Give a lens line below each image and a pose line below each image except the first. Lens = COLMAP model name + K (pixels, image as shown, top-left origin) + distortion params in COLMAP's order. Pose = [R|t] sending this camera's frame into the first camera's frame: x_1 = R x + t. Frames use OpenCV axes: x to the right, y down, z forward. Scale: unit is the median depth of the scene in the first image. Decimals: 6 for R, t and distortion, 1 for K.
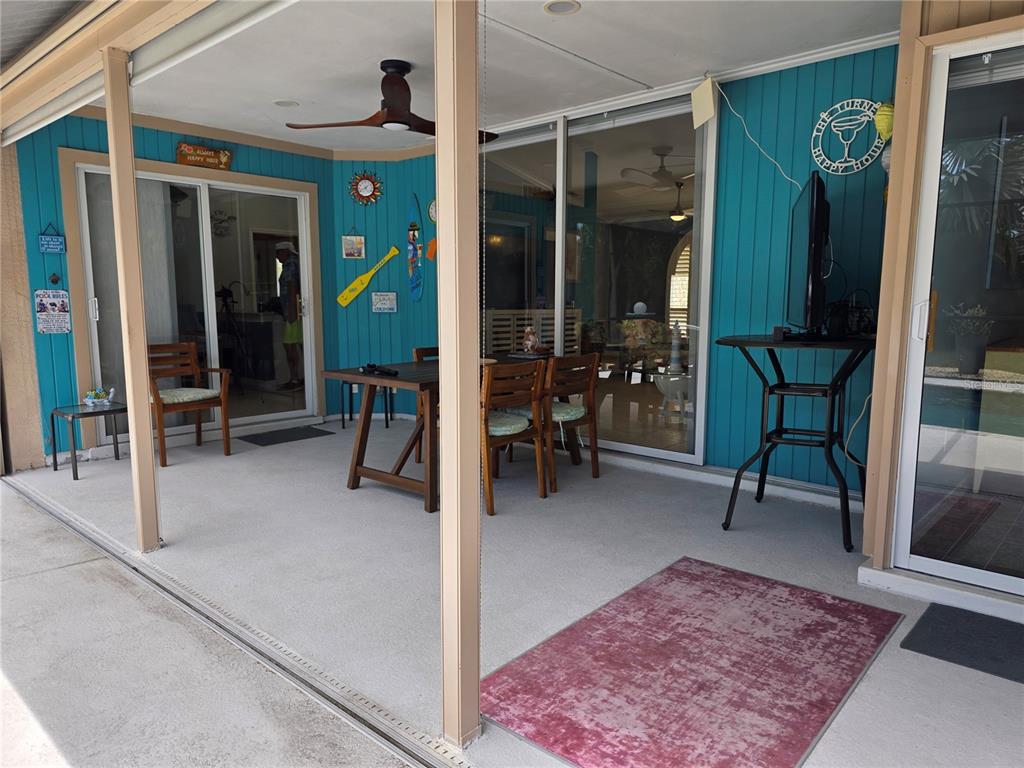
lens RADIAL K [[687.9, 0, 518.1], [0, 687.9, 390.7], [0, 0, 1]] dist [0.011555, -0.020954]
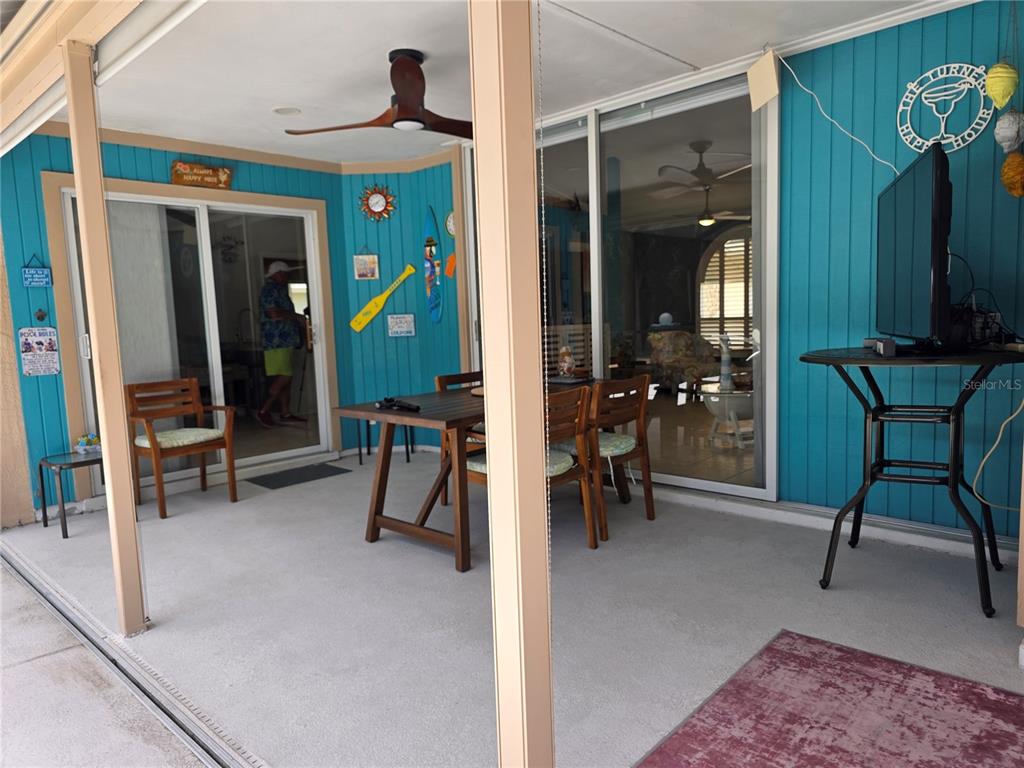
lens RADIAL K [[687.9, 0, 506.6], [0, 687.9, 384.3], [0, 0, 1]] dist [0.011555, -0.020954]
pose [[0.998468, -0.036589, -0.041515, -0.027257], [0.035282, 0.998872, -0.031785, -0.022774], [0.042631, 0.030272, 0.998632, 0.133472]]
